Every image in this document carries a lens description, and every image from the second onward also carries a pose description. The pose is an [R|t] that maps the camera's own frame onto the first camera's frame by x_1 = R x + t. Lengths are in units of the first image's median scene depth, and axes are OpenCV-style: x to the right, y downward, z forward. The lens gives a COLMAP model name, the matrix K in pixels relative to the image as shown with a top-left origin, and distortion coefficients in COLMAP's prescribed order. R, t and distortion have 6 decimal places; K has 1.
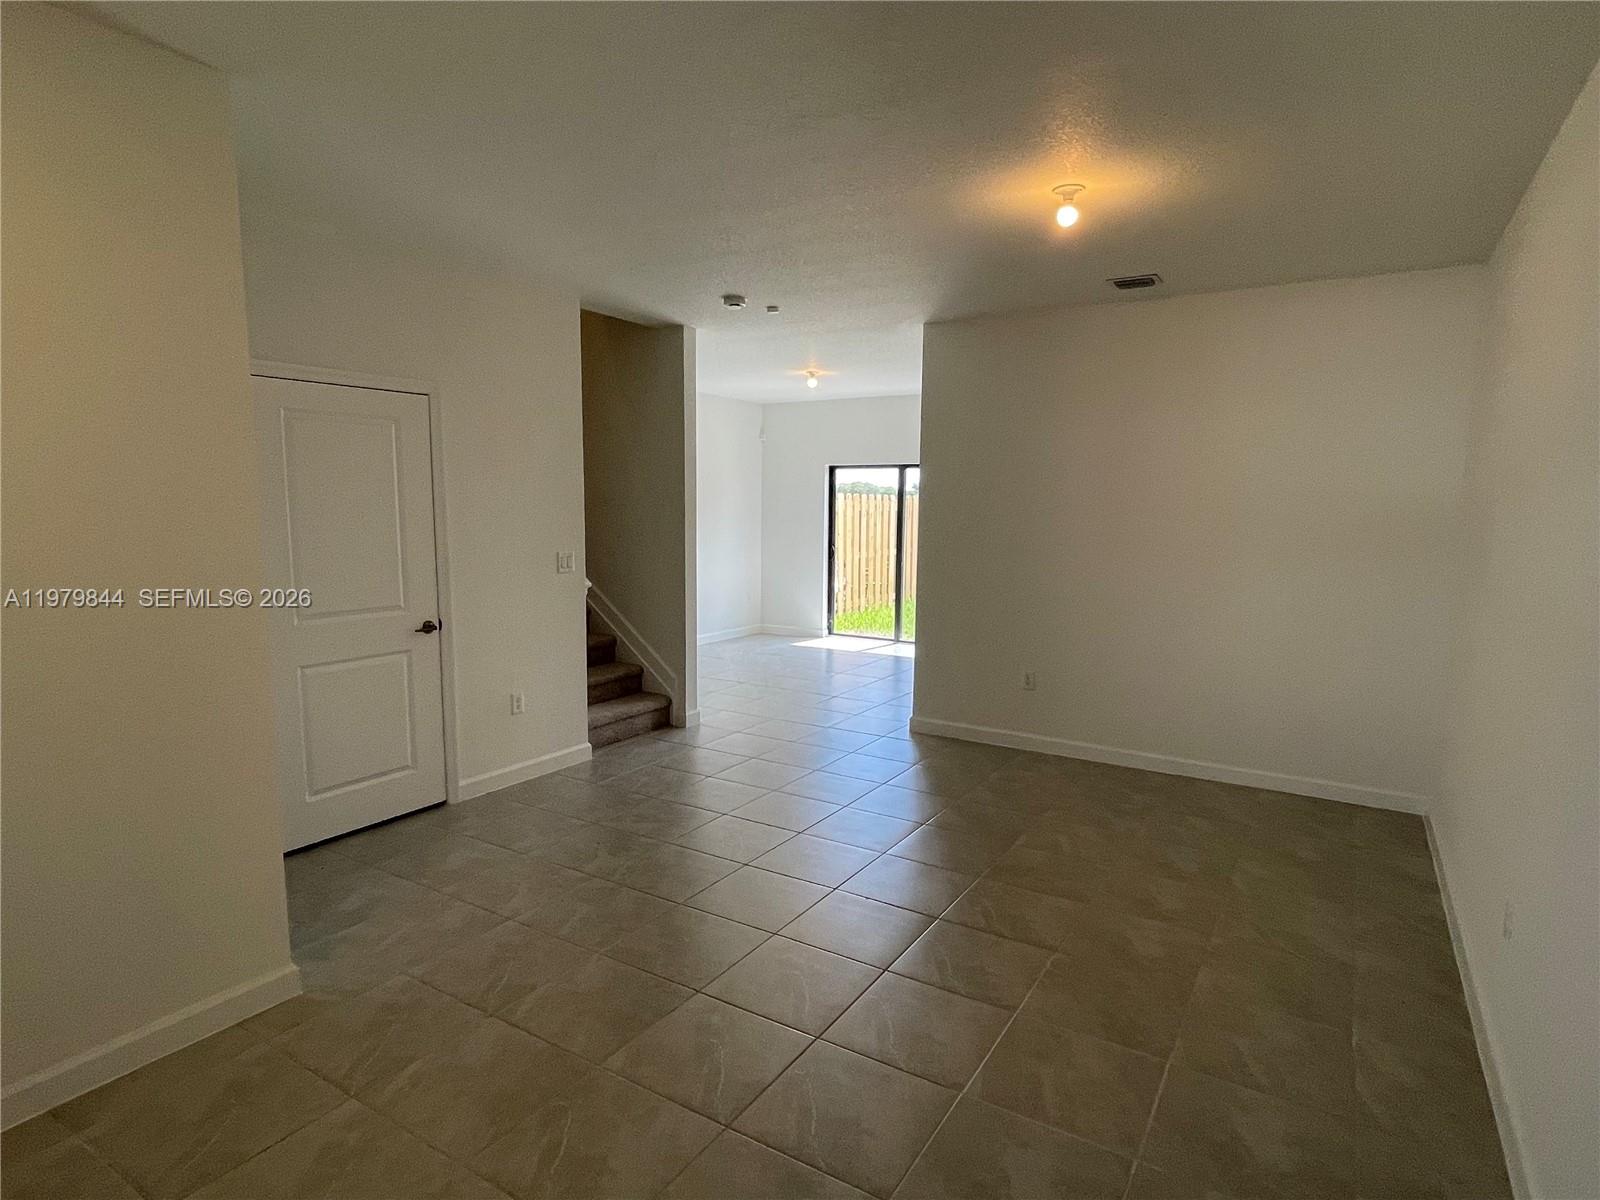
lens RADIAL K [[880.1, 0, 795.2], [0, 880.1, 613.4], [0, 0, 1]] dist [-0.002633, -0.001106]
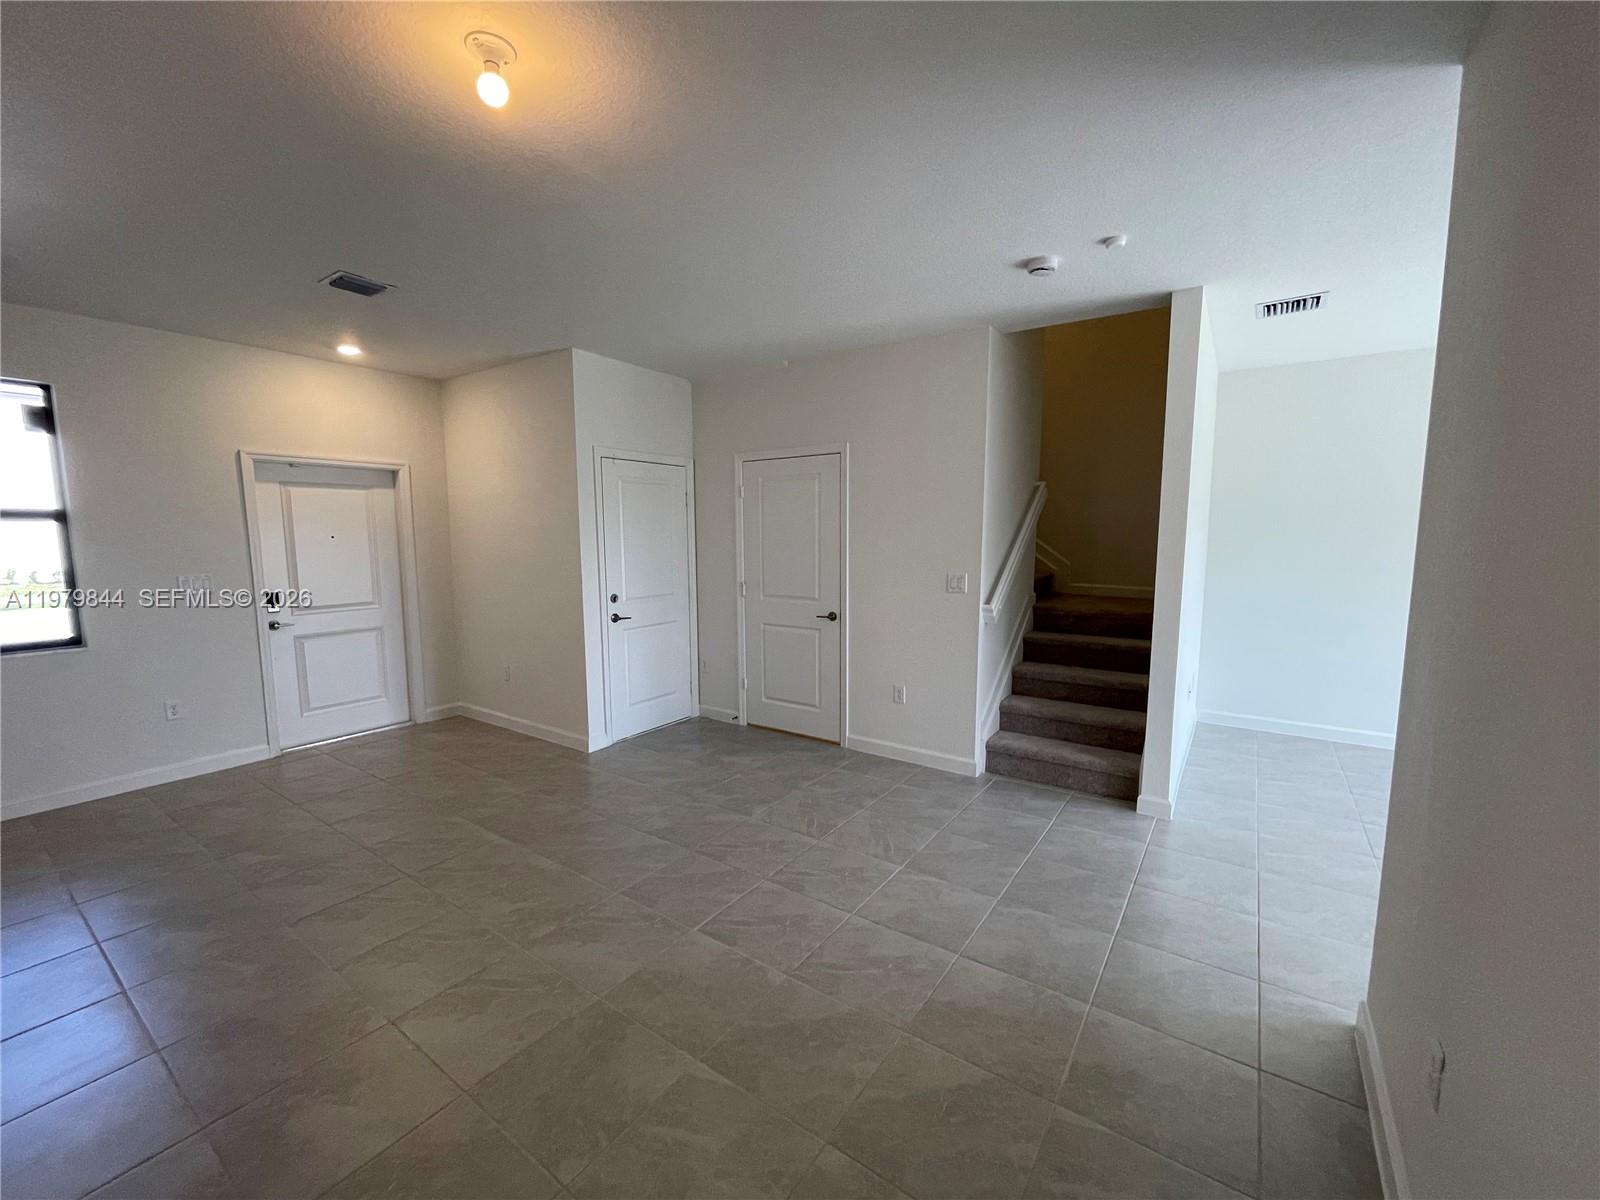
lens RADIAL K [[649.1, 0, 799.4], [0, 649.1, 605.7], [0, 0, 1]] dist [0.000614, 0.000094]
pose [[-0.047257, 0.102233, -0.993637, 0.625552], [-0.126969, 0.986065, 0.107493, -0.106904], [0.990780, 0.131241, -0.033618, 0.974217]]
